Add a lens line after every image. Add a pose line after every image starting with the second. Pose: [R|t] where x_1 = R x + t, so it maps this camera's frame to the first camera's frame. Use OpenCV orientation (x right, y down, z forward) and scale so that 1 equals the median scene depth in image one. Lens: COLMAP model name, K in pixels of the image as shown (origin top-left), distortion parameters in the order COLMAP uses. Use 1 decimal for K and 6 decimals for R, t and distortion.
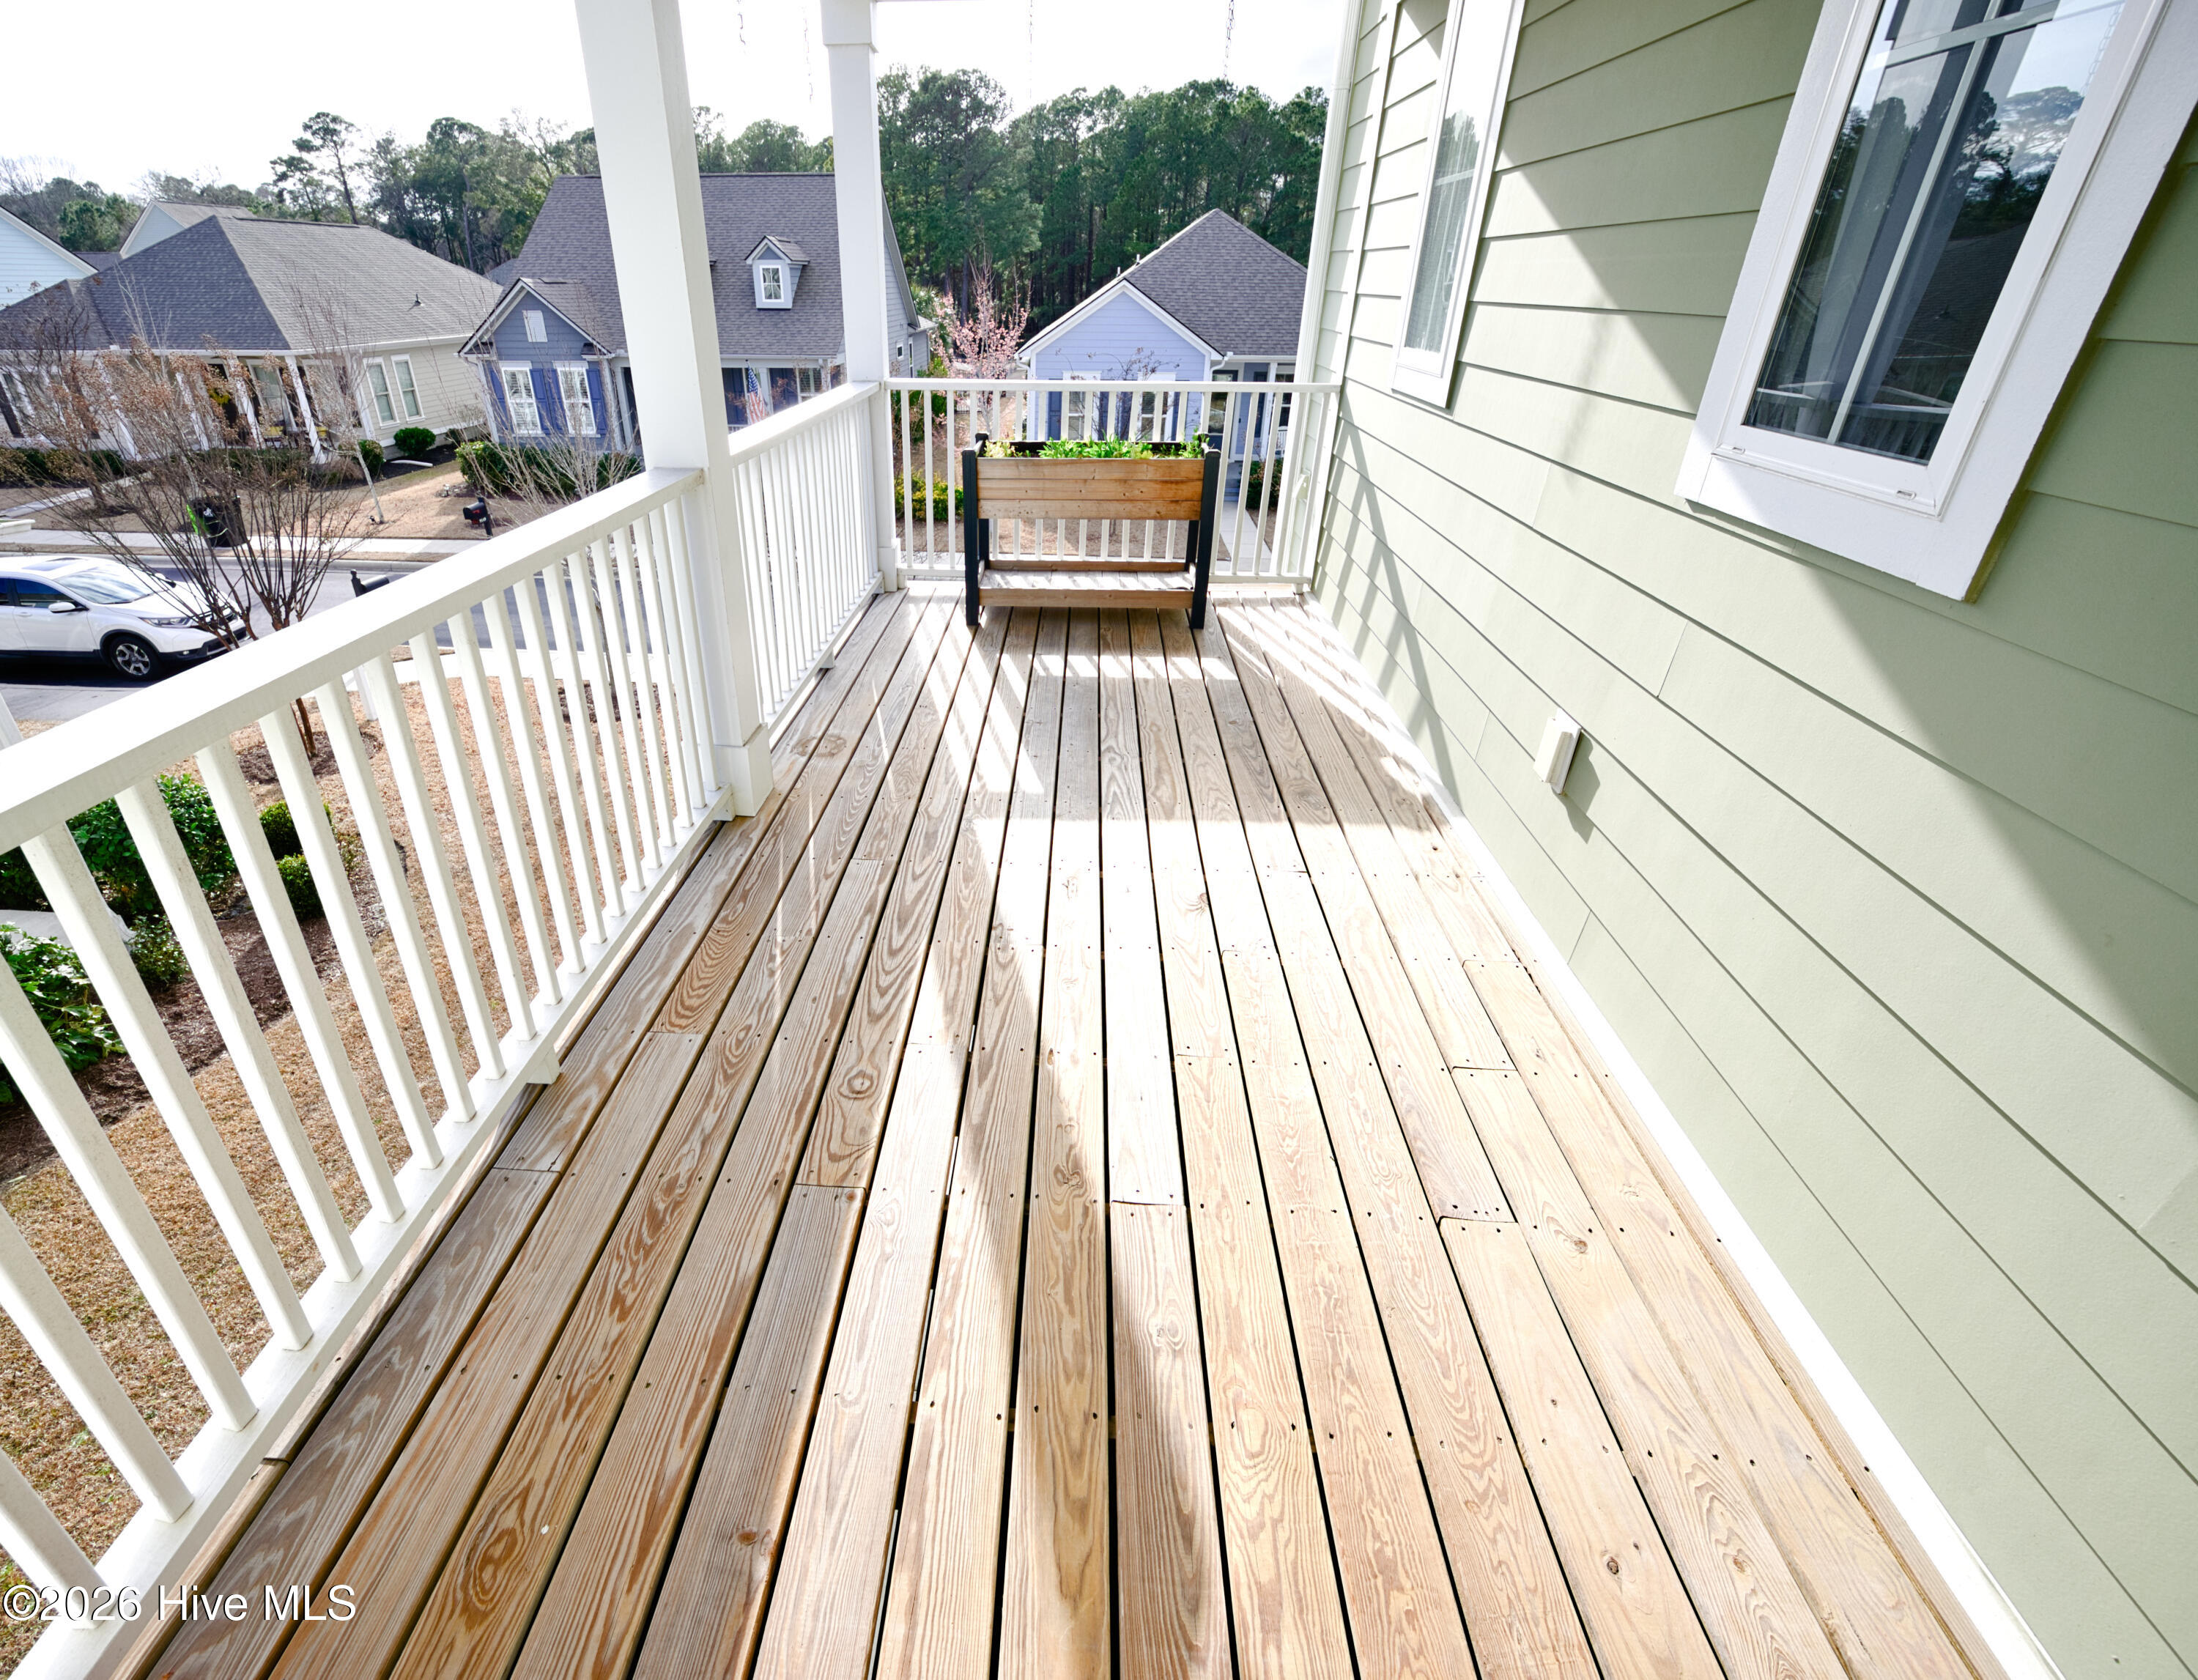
lens RADIAL K [[1007.4, 0, 998.4], [0, 1007.4, 818.9], [0, 0, 1]] dist [-0.016422, 0.009258]
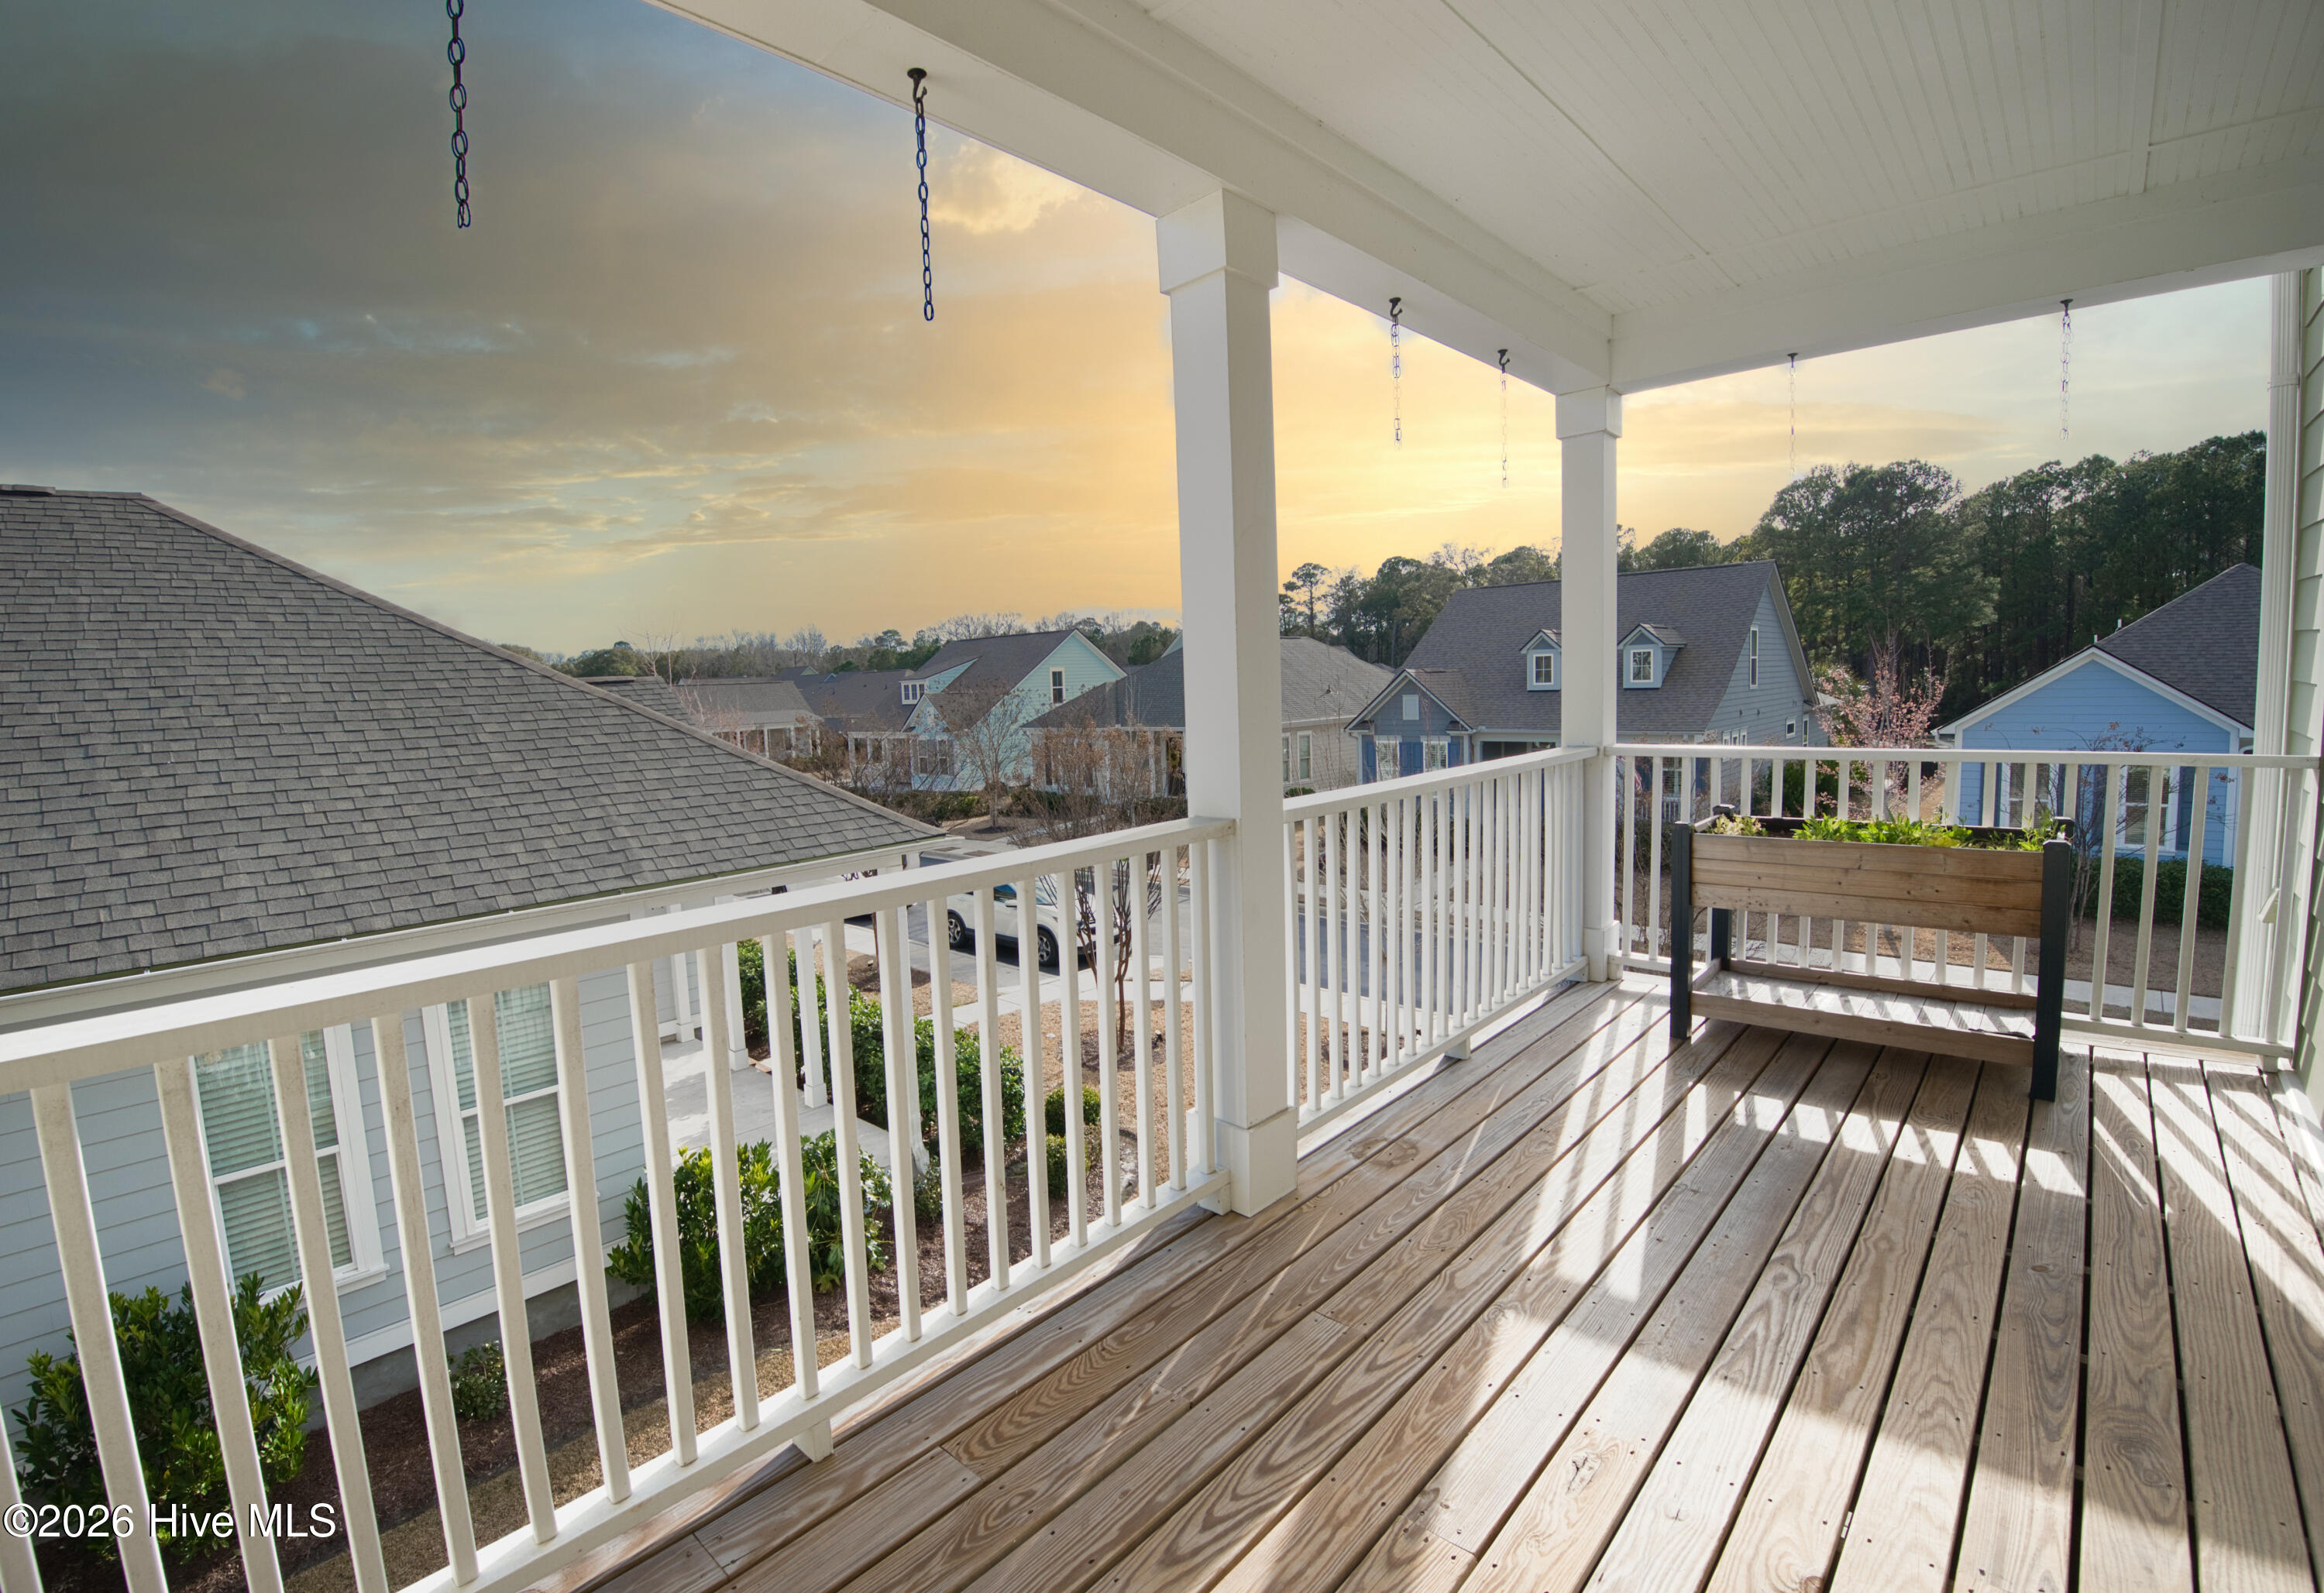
lens RADIAL K [[1034.3, 0, 1158.2], [0, 1034.3, 788.4], [0, 0, 1]] dist [-0.044782, -0.000910]
pose [[0.785398, 0.031377, -0.618195, 0.139732], [-0.258424, 0.924134, -0.281414, -0.047953], [0.562465, 0.380779, 0.733921, 0.135345]]
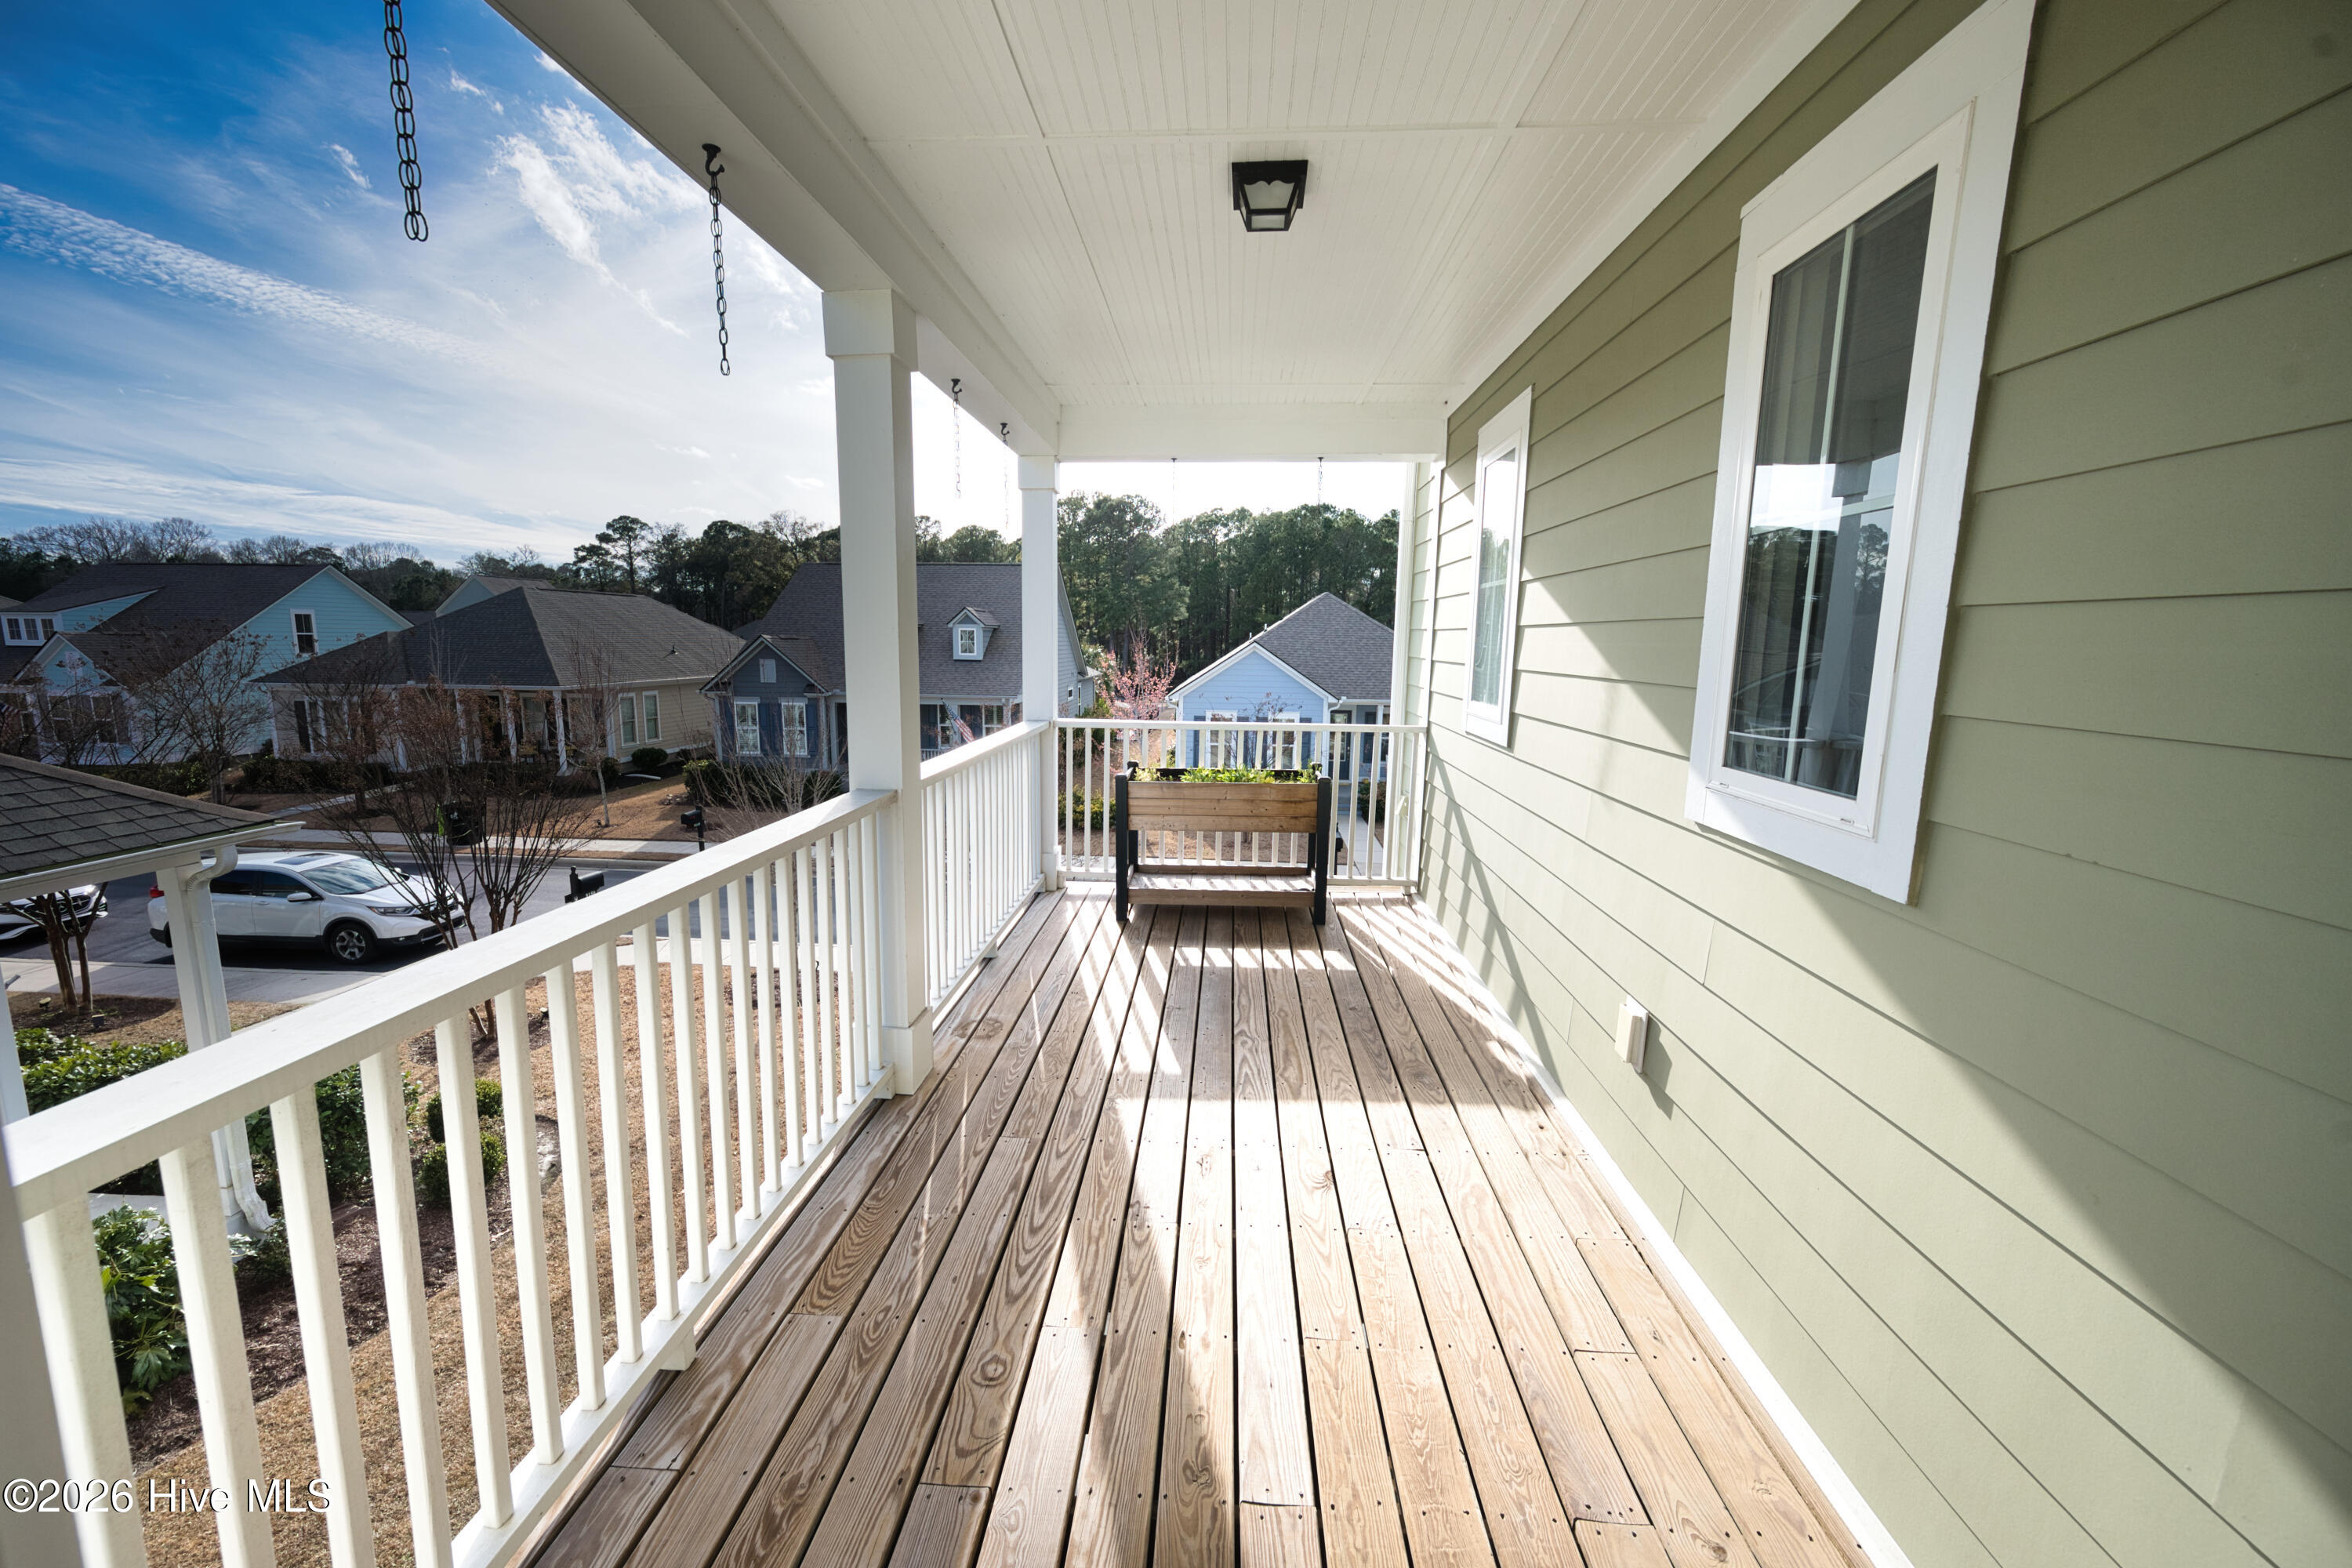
lens RADIAL K [[920.7, 0, 1167.5], [0, 920.7, 781.5], [0, 0, 1]] dist [-0.008096, 0.000470]
pose [[0.999829, 0.009209, 0.016053, 0.007698], [-0.003327, 0.942706, -0.333608, 0.005803], [-0.018205, 0.333498, 0.942575, -0.030729]]
